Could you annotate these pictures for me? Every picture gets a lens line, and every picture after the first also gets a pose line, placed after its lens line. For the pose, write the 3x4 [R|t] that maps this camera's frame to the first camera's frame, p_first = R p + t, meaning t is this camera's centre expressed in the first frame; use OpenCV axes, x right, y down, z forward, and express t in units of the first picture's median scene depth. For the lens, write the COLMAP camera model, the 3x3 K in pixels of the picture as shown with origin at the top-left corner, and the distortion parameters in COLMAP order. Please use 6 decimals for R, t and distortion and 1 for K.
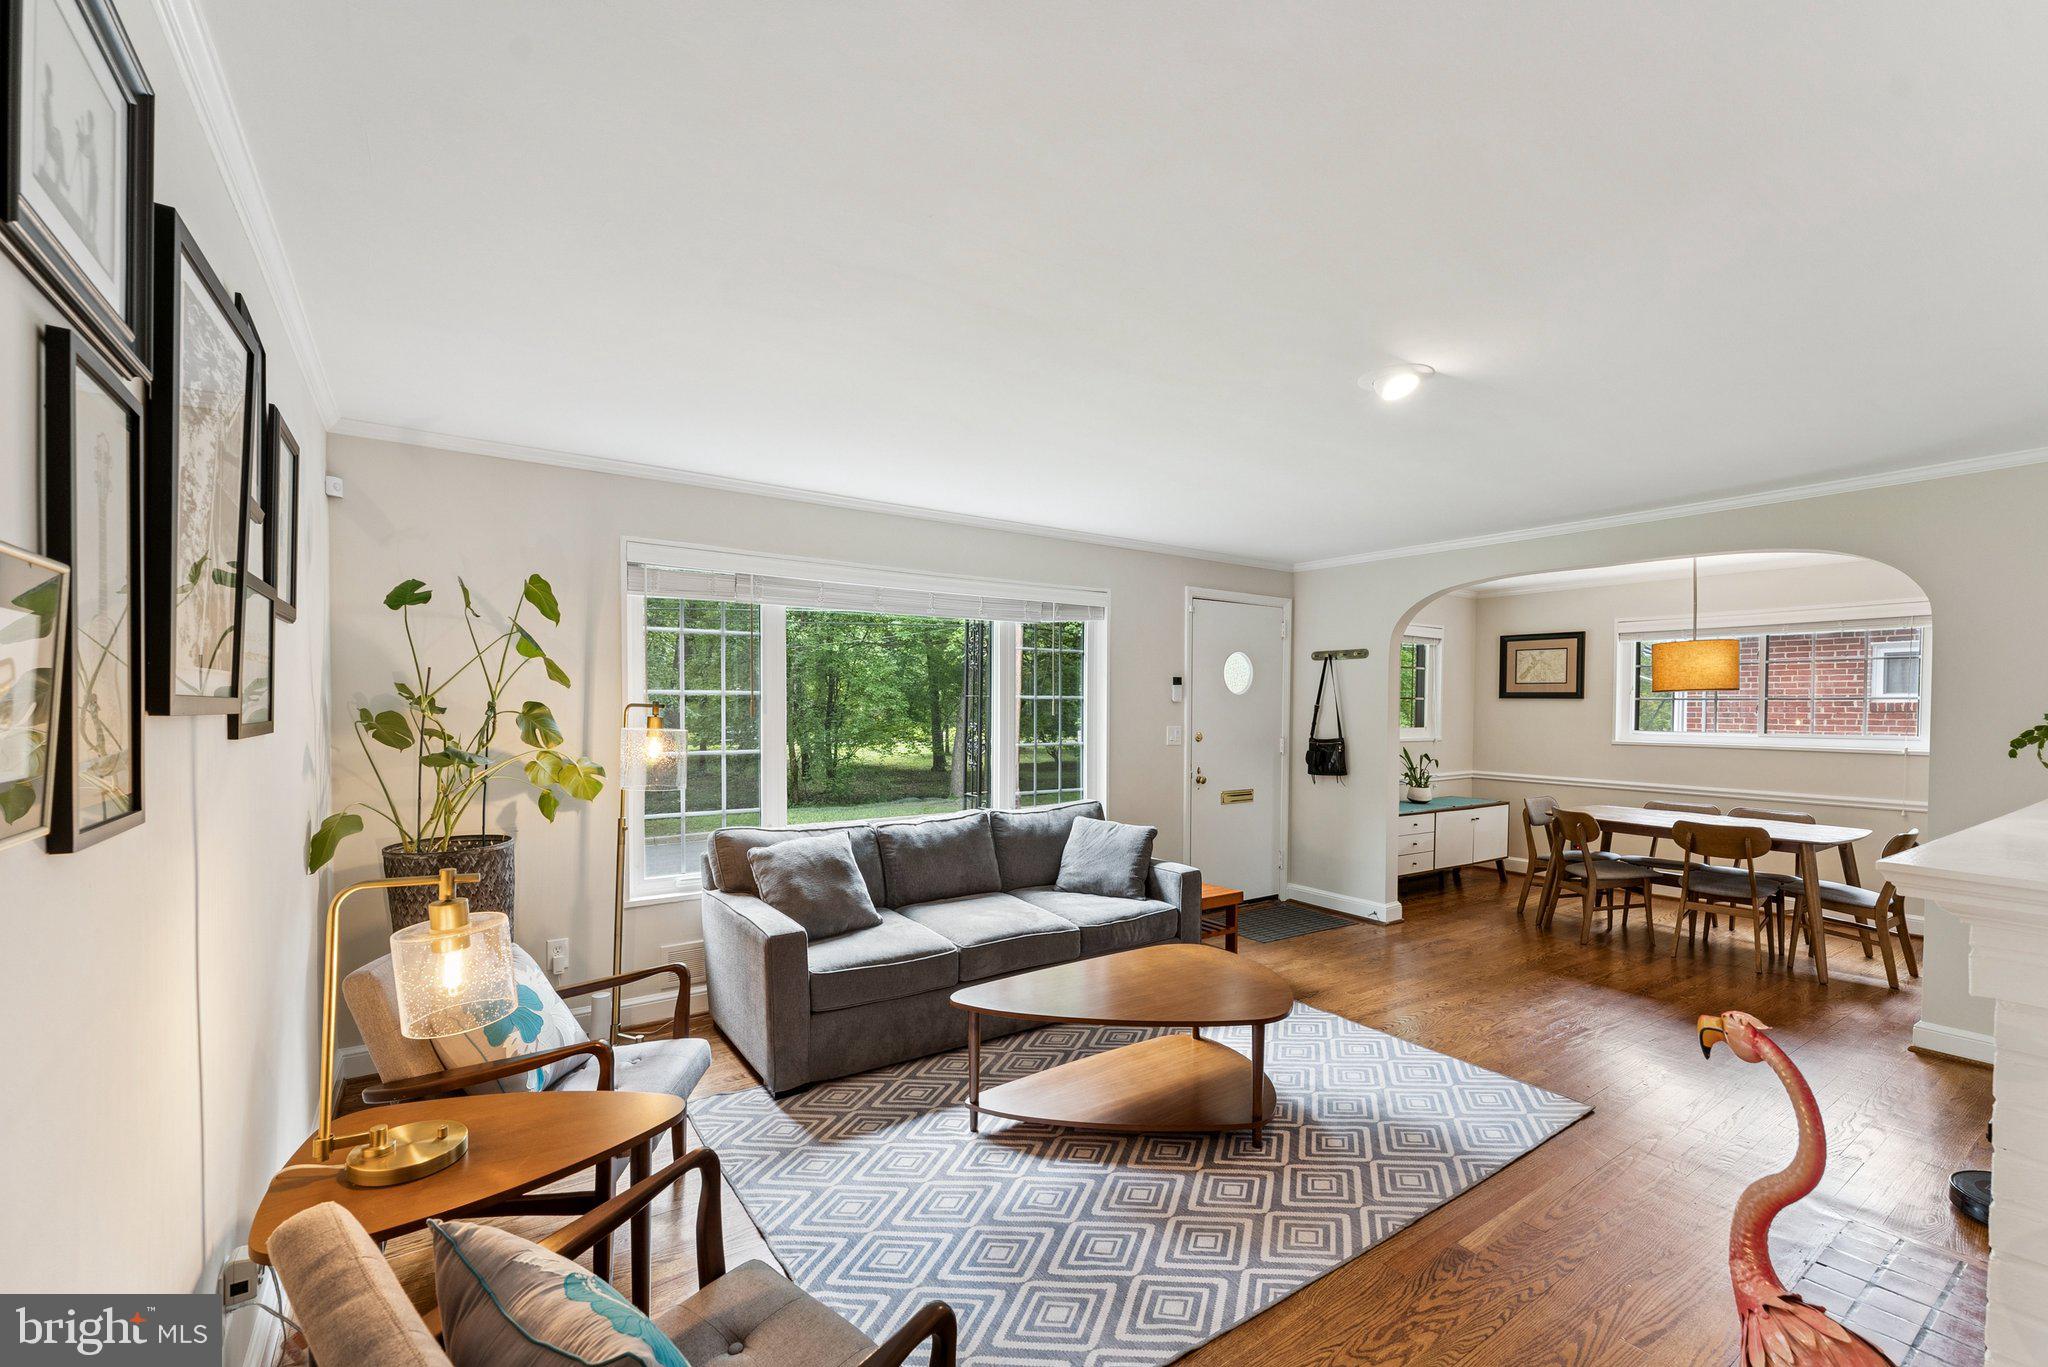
lens RADIAL K [[847.1, 0, 1019.3], [0, 847.1, 716.3], [0, 0, 1]] dist [-0.001202, 0.000301]
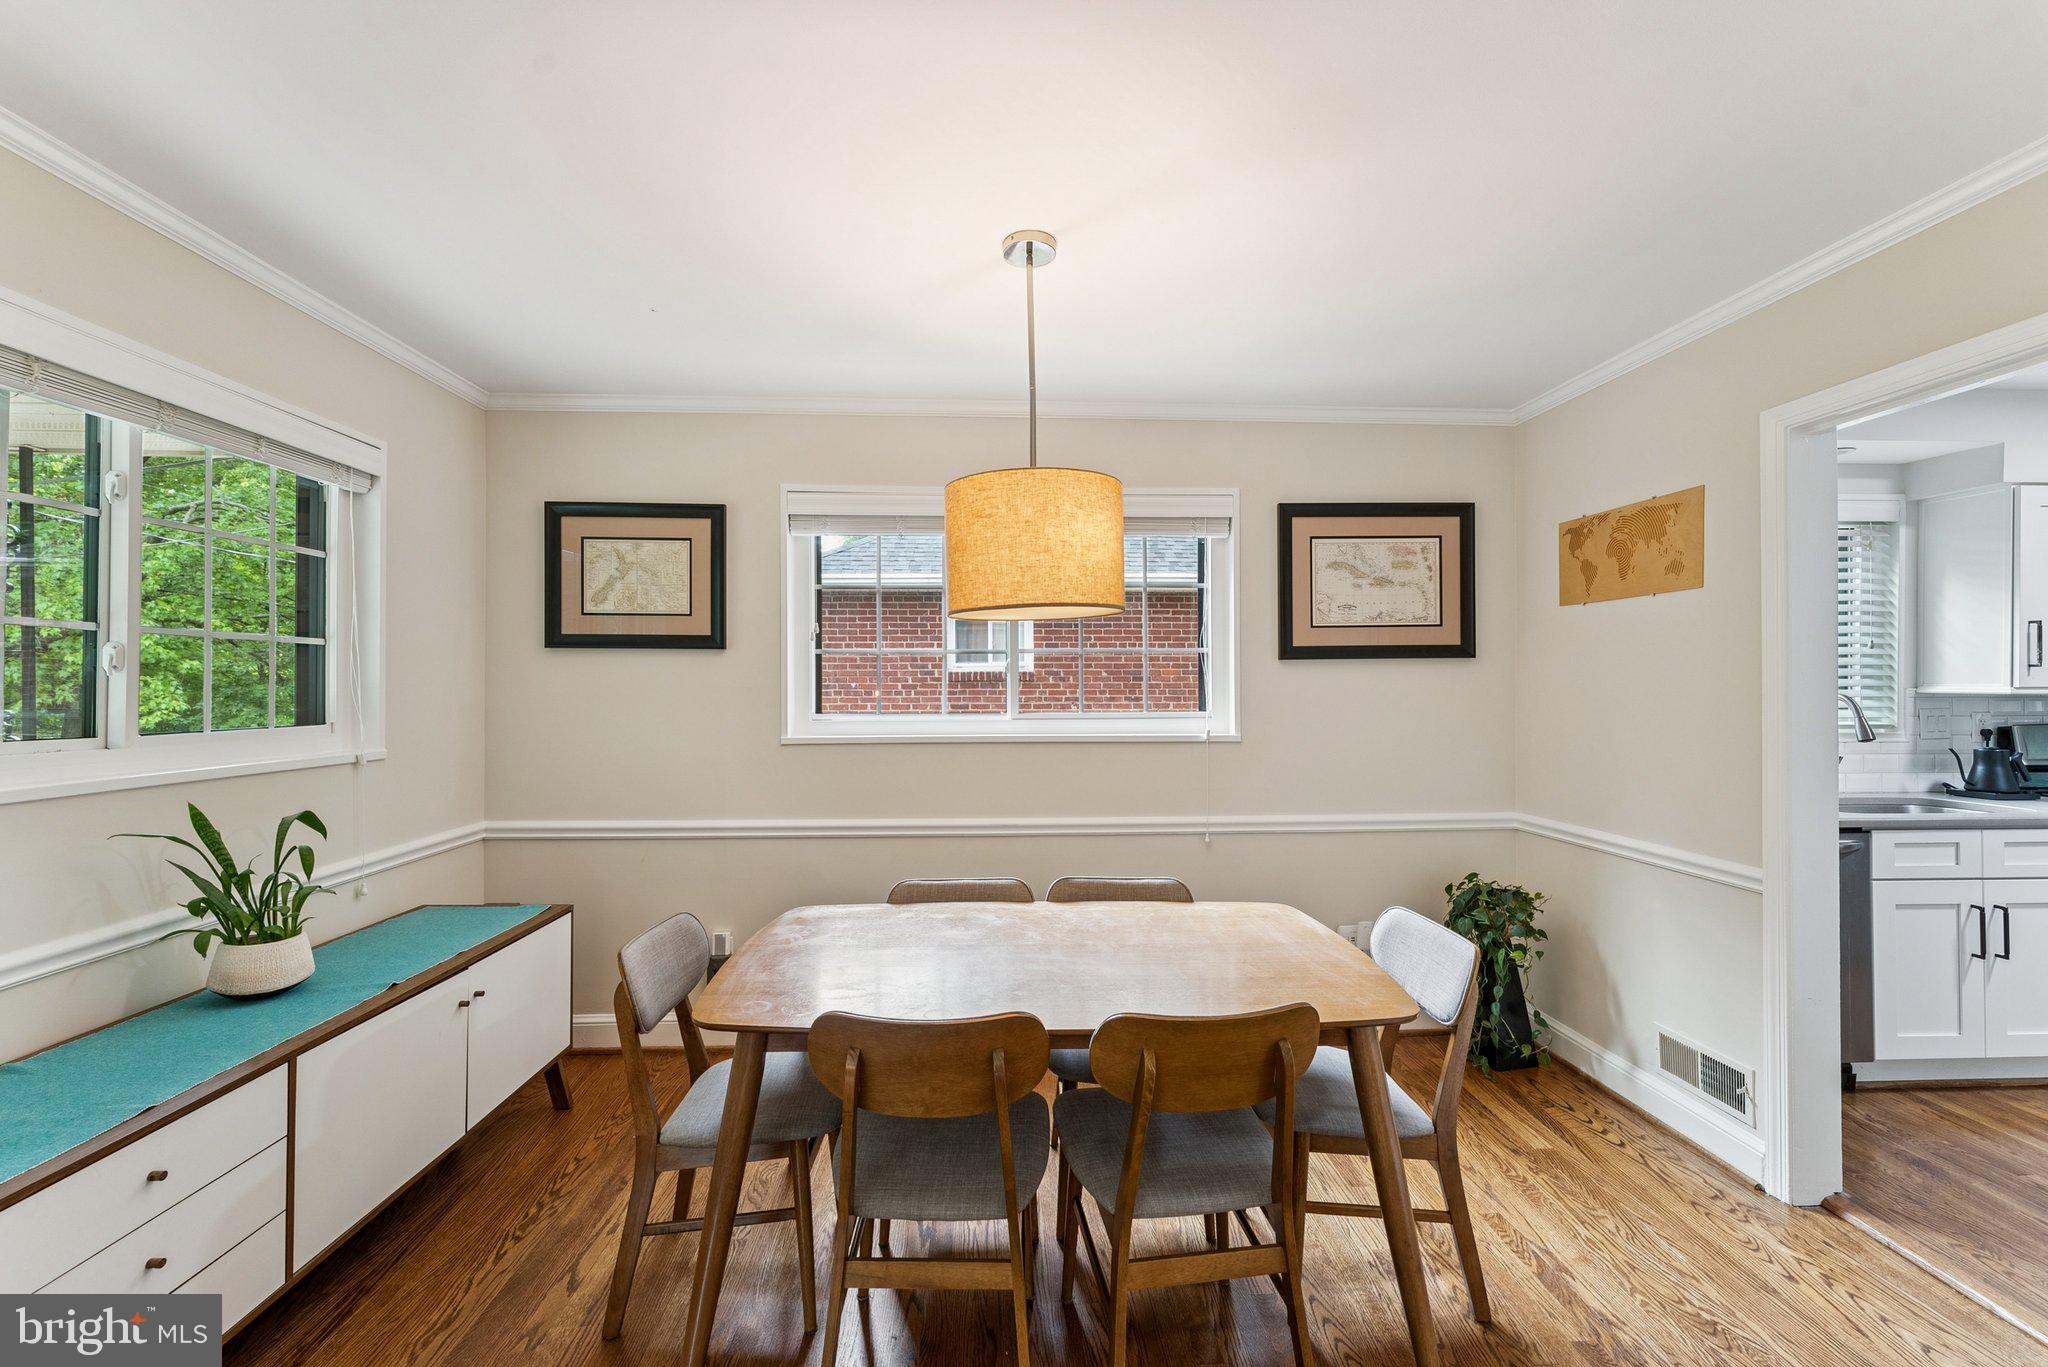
lens RADIAL K [[847.1, 0, 1028.9], [0, 847.1, 687.1], [0, 0, 1]] dist [-0.001202, 0.000301]
pose [[0.515929, -0.005382, 0.856614, 0.441128], [0.018908, 0.999808, -0.005107, 0.007005], [-0.856423, 0.018831, 0.515932, 0.770030]]
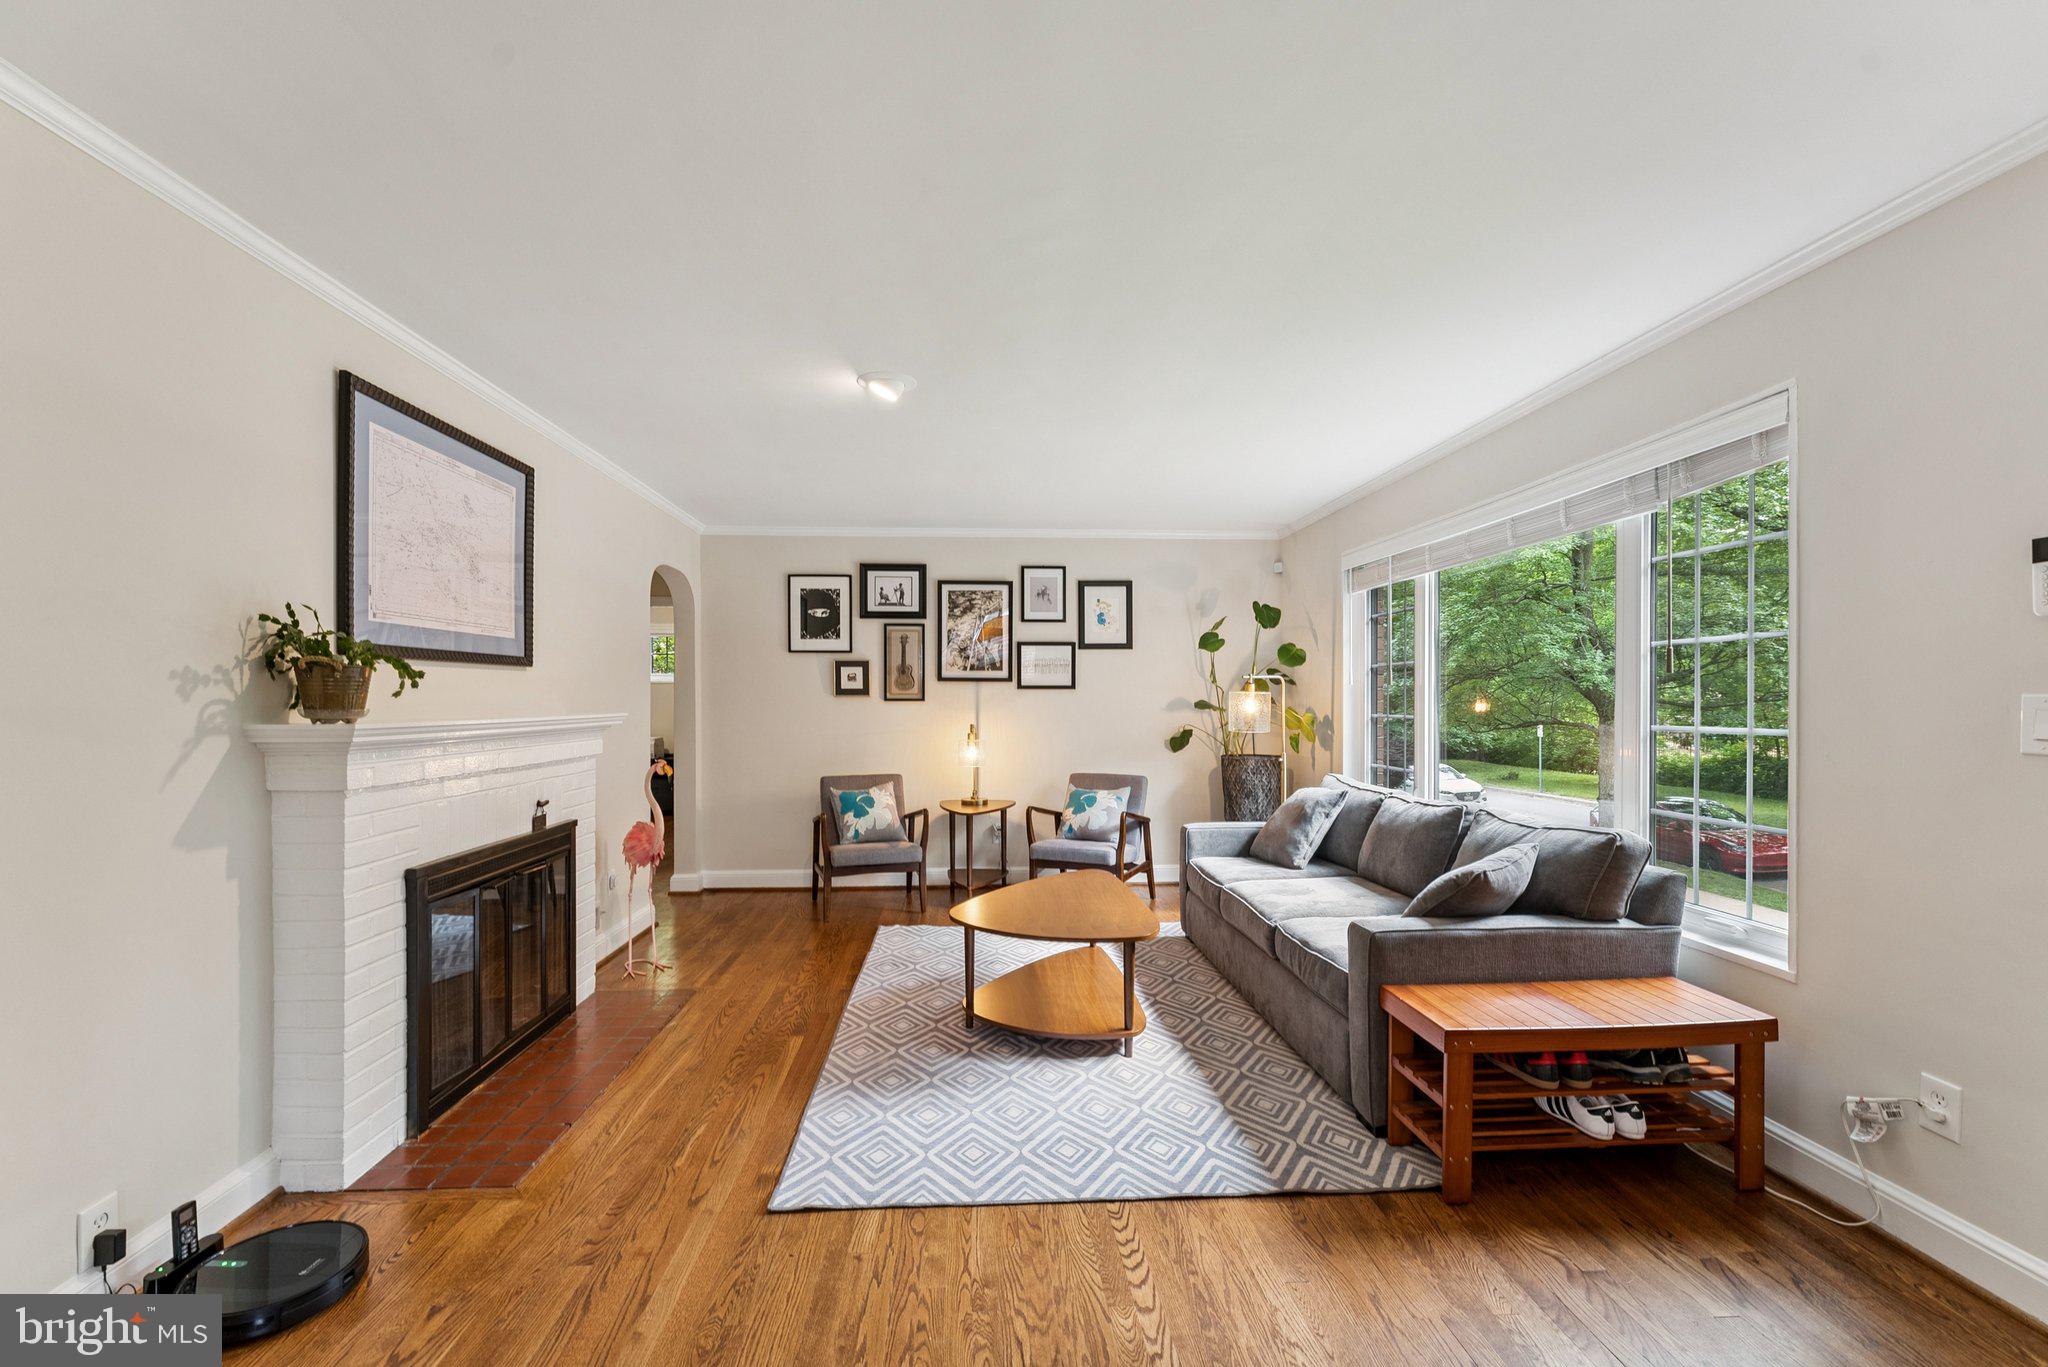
lens RADIAL K [[847.1, 0, 1015.5], [0, 847.1, 705.2], [0, 0, 1]] dist [-0.001202, 0.000301]
pose [[-0.512645, -0.001387, -0.858600, 0.641764], [-0.017501, 0.999808, 0.008834, 0.019350], [0.858422, 0.019555, -0.512571, 0.833079]]
